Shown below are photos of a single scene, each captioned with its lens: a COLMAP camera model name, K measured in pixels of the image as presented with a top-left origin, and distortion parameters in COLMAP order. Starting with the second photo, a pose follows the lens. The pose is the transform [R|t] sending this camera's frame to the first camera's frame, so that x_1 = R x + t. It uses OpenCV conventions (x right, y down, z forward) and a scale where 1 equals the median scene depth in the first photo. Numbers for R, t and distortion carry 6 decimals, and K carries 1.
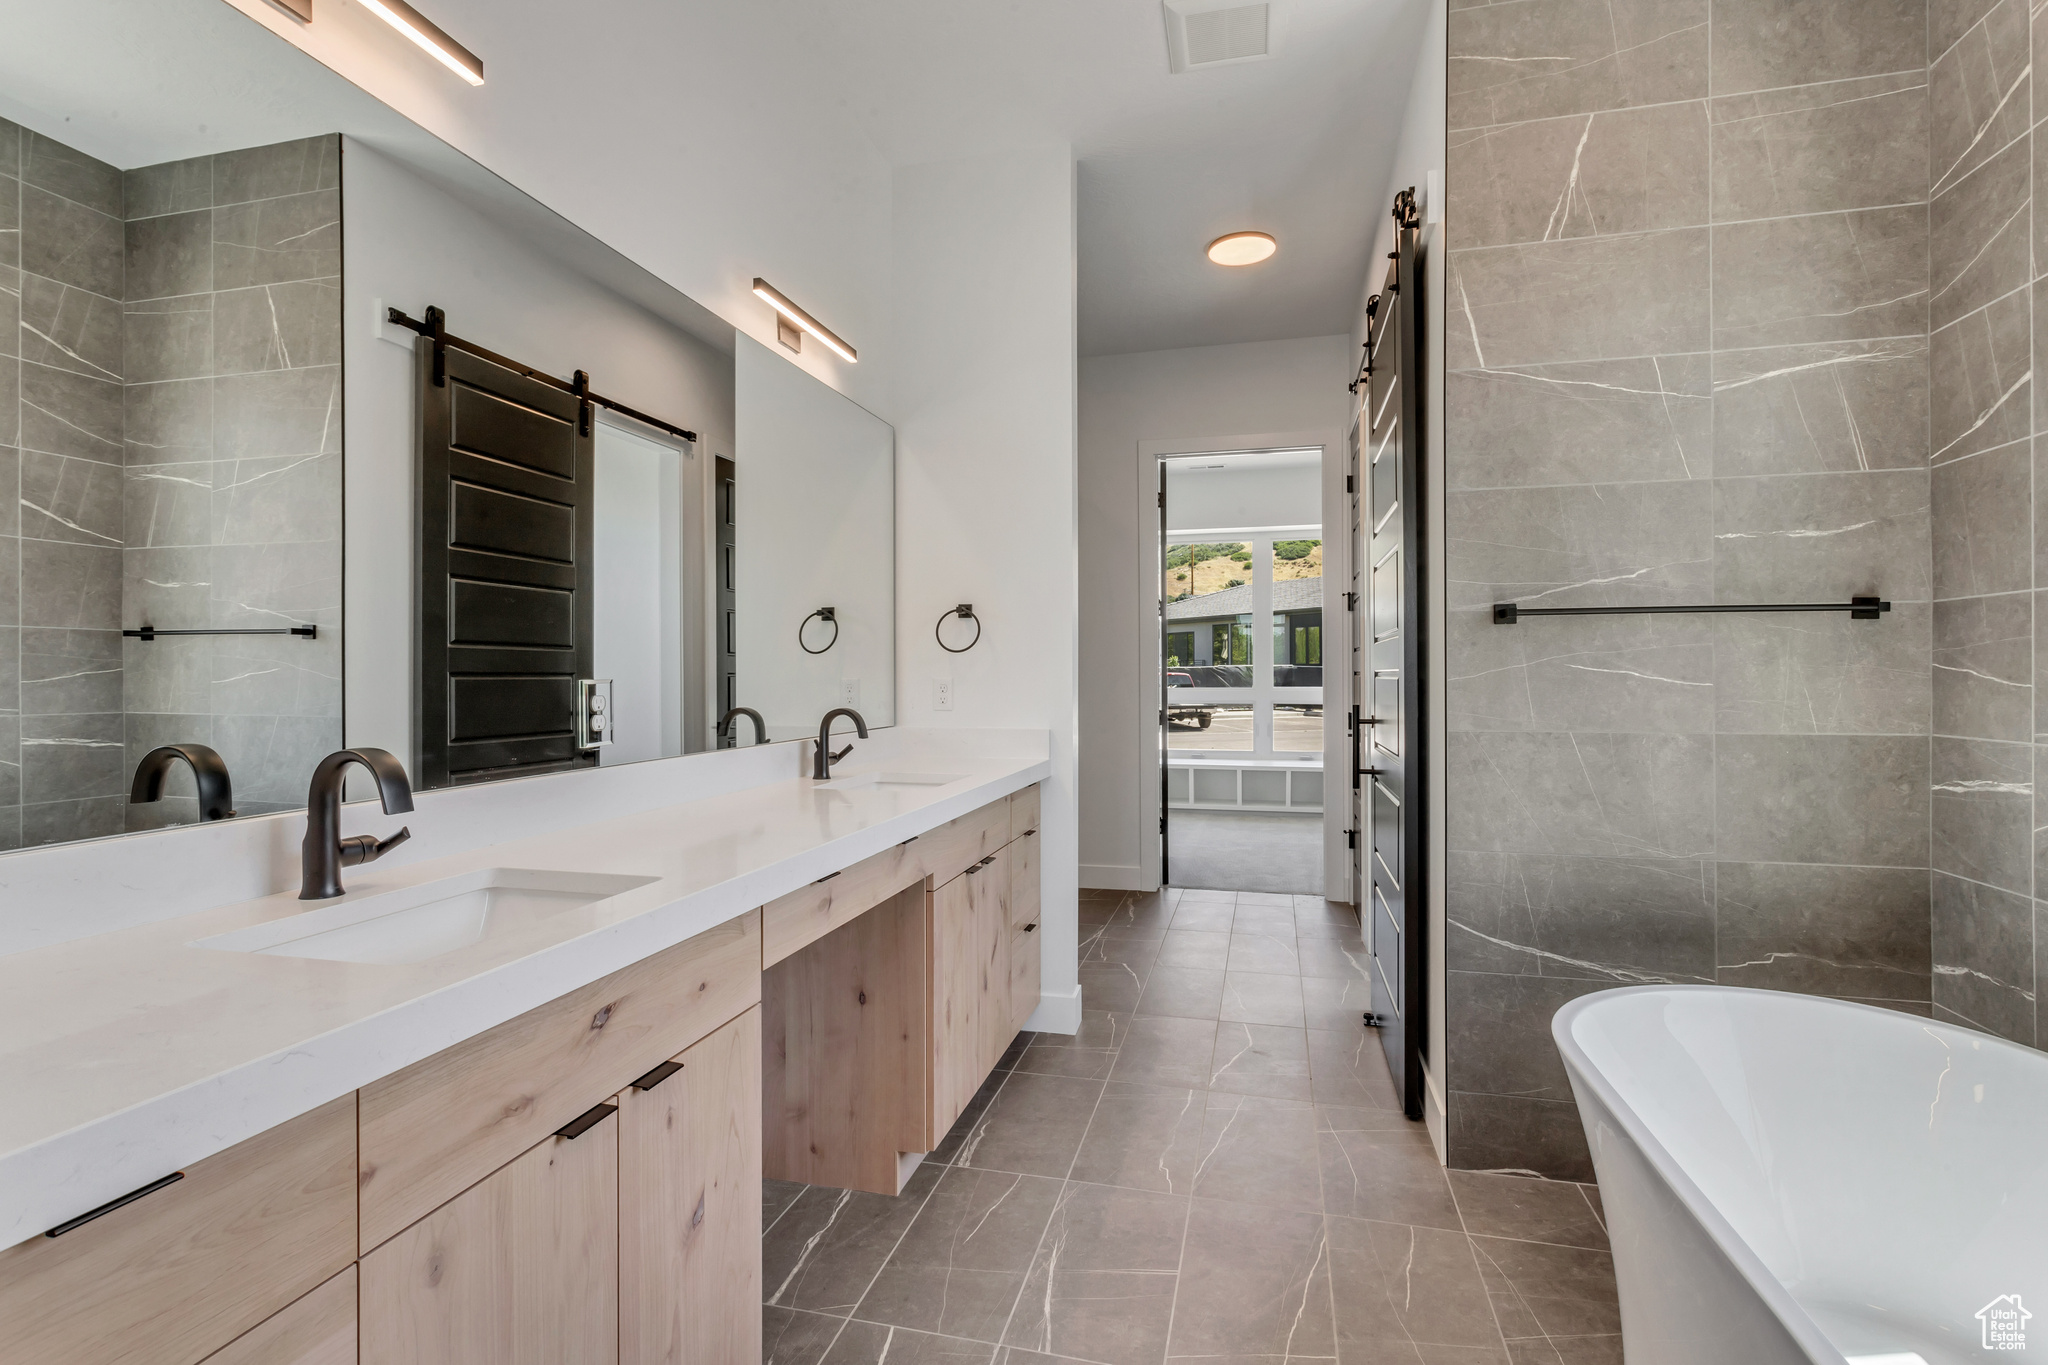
lens RADIAL K [[968.9, 0, 1023.0], [0, 968.9, 670.2], [0, 0, 1]] dist [0.002806, -0.000660]
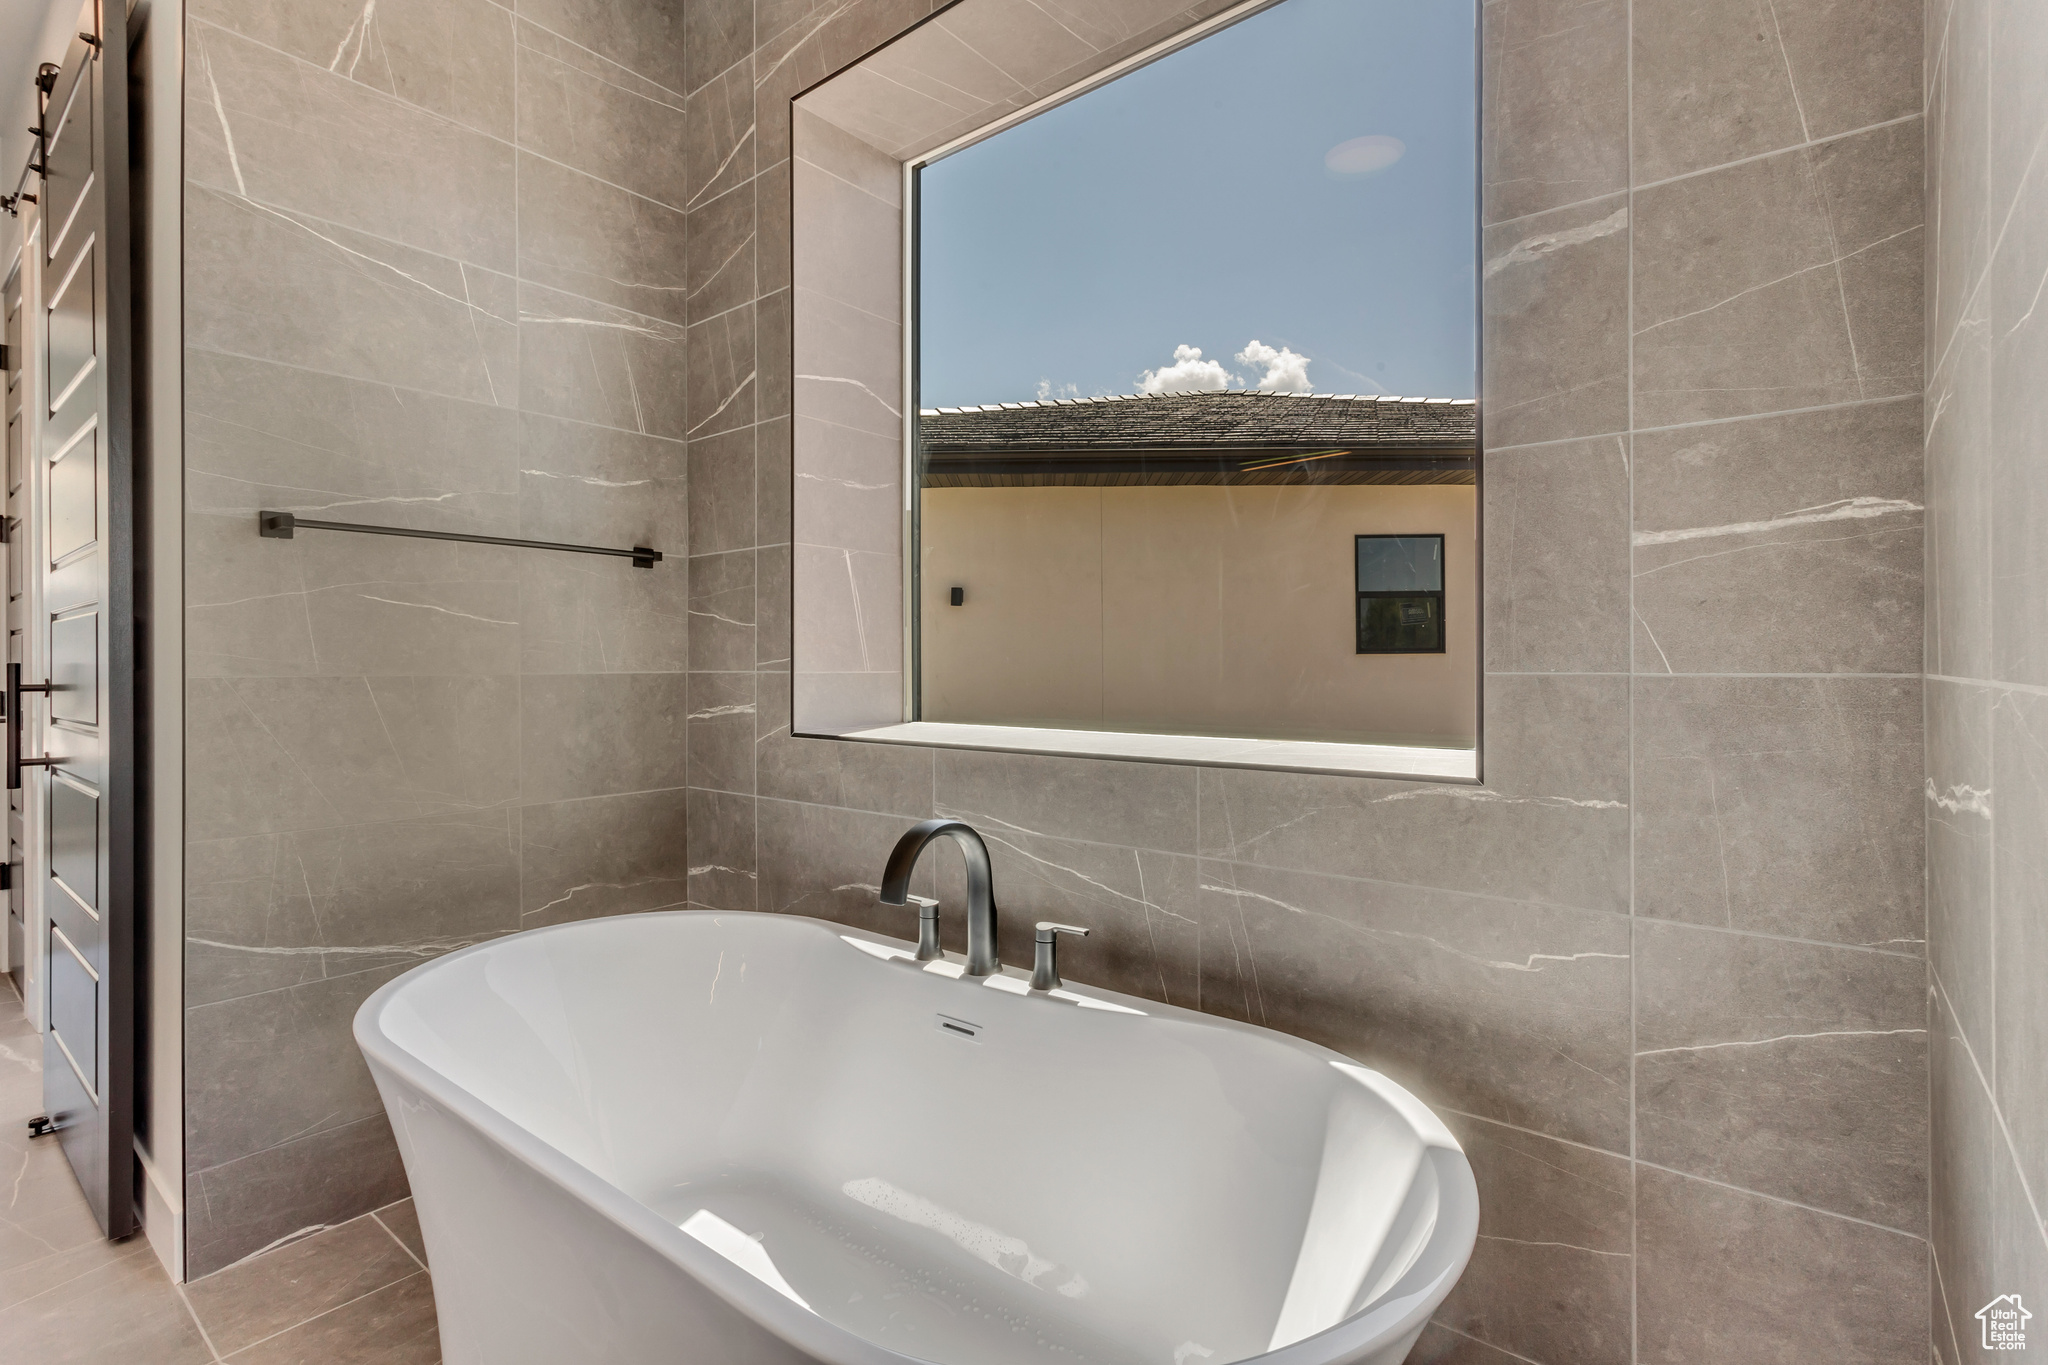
lens RADIAL K [[968.9, 0, 1019.9], [0, 968.9, 665.6], [0, 0, 1]] dist [0.002806, -0.000660]
pose [[0.423328, 0.001144, 0.905976, 0.047814], [-0.000347, 0.999999, -0.001101, 0.057293], [-0.905976, 0.000151, 0.423329, 0.138114]]
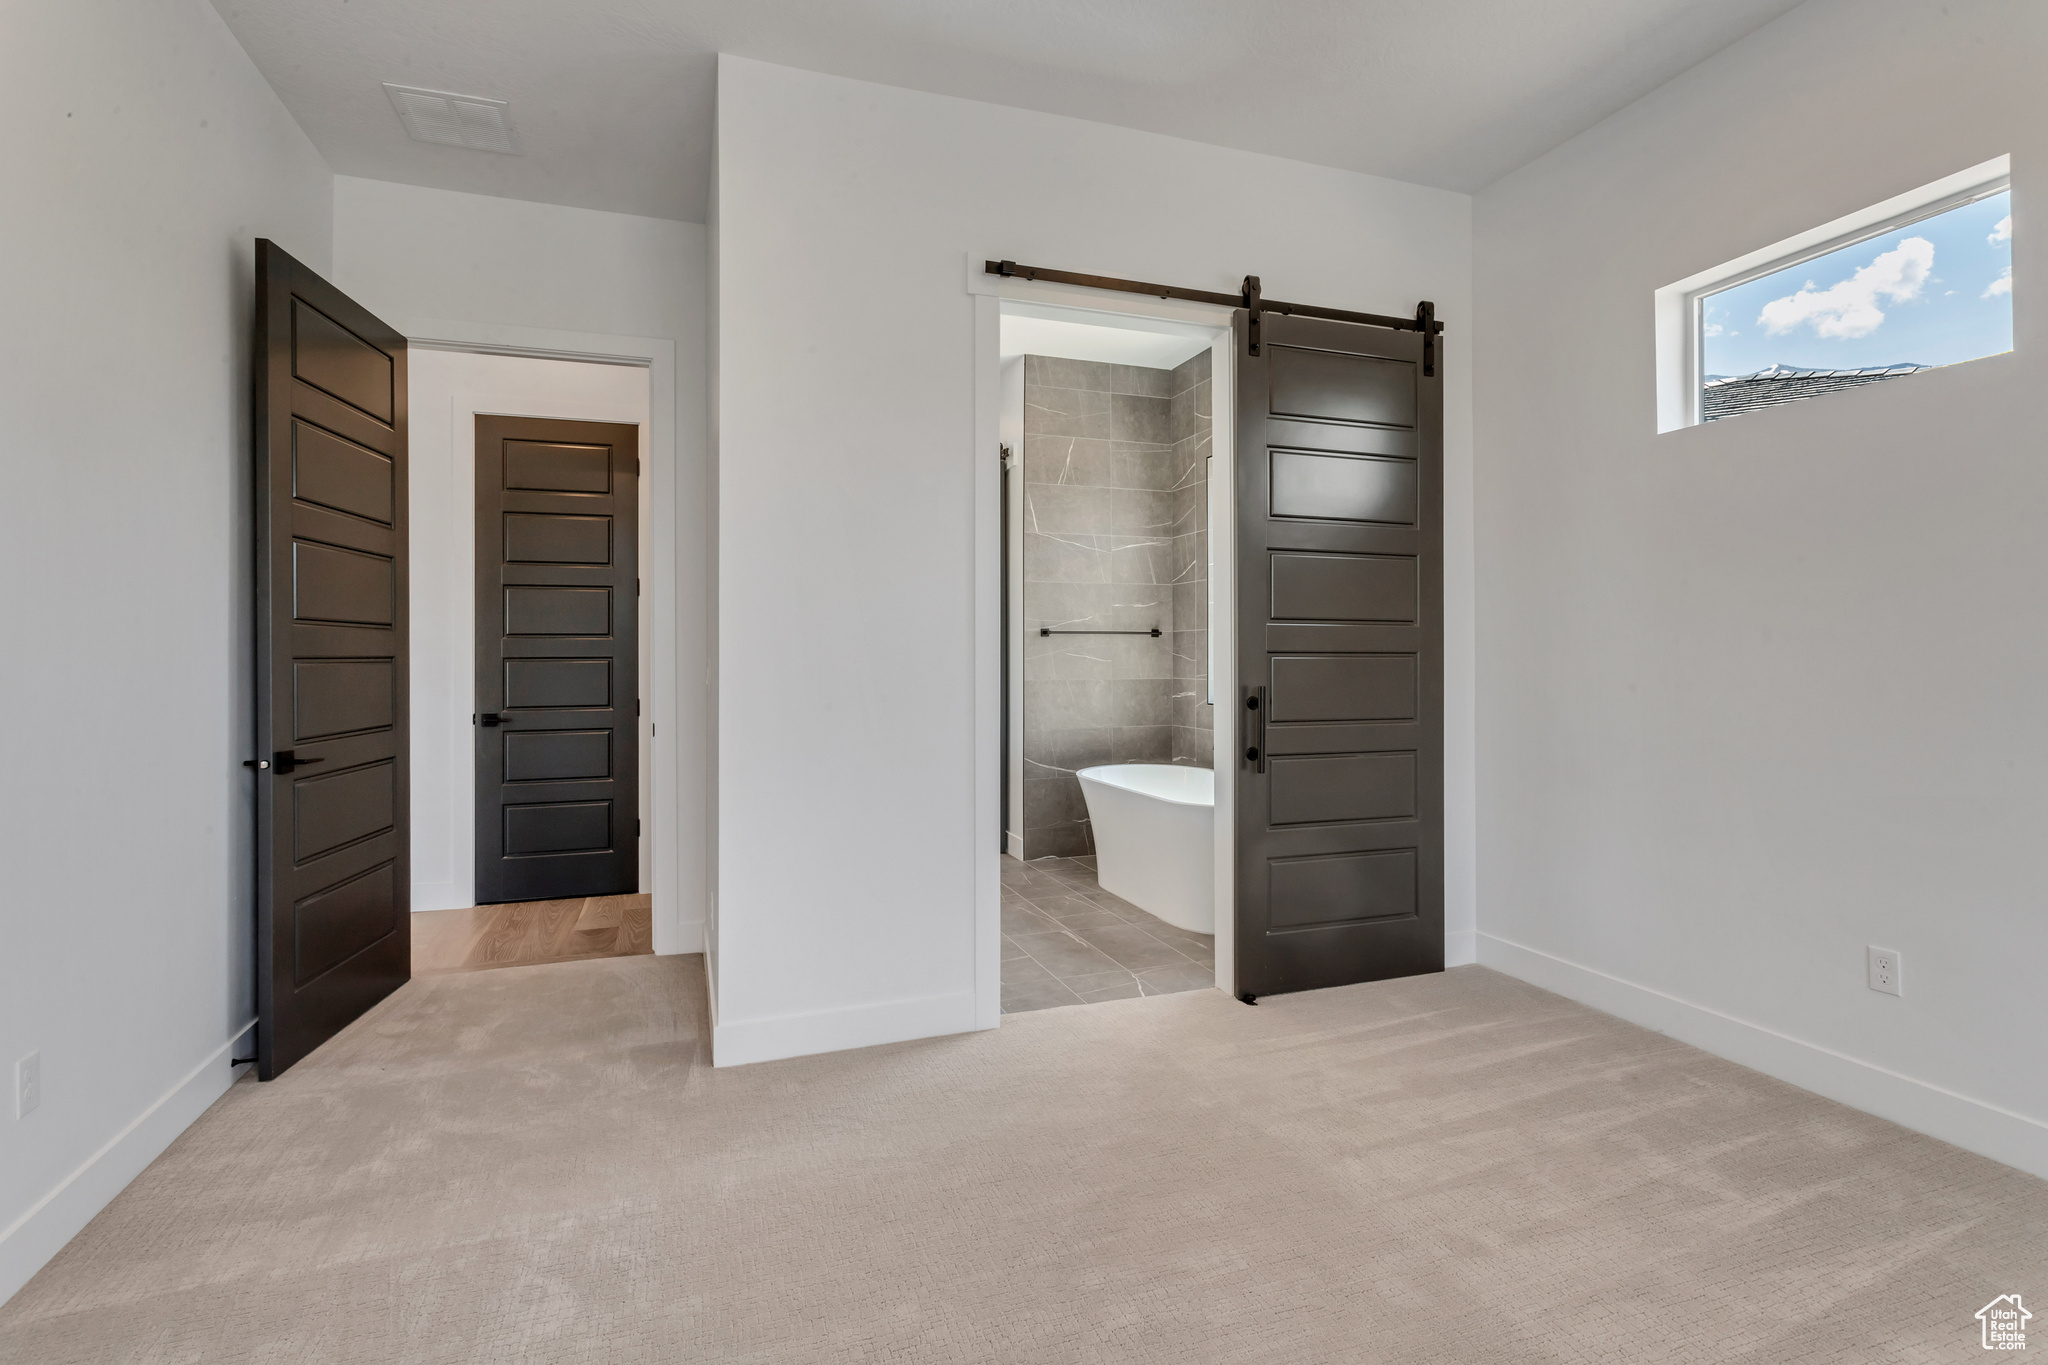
lens RADIAL K [[968.9, 0, 1019.3], [0, 968.9, 670.6], [0, 0, 1]] dist [0.002806, -0.000660]
pose [[0.832280, -0.007608, 0.554303, -0.966633], [0.000302, 0.999912, 0.013271, 0.005640], [-0.554355, -0.010878, 0.832209, -1.064932]]
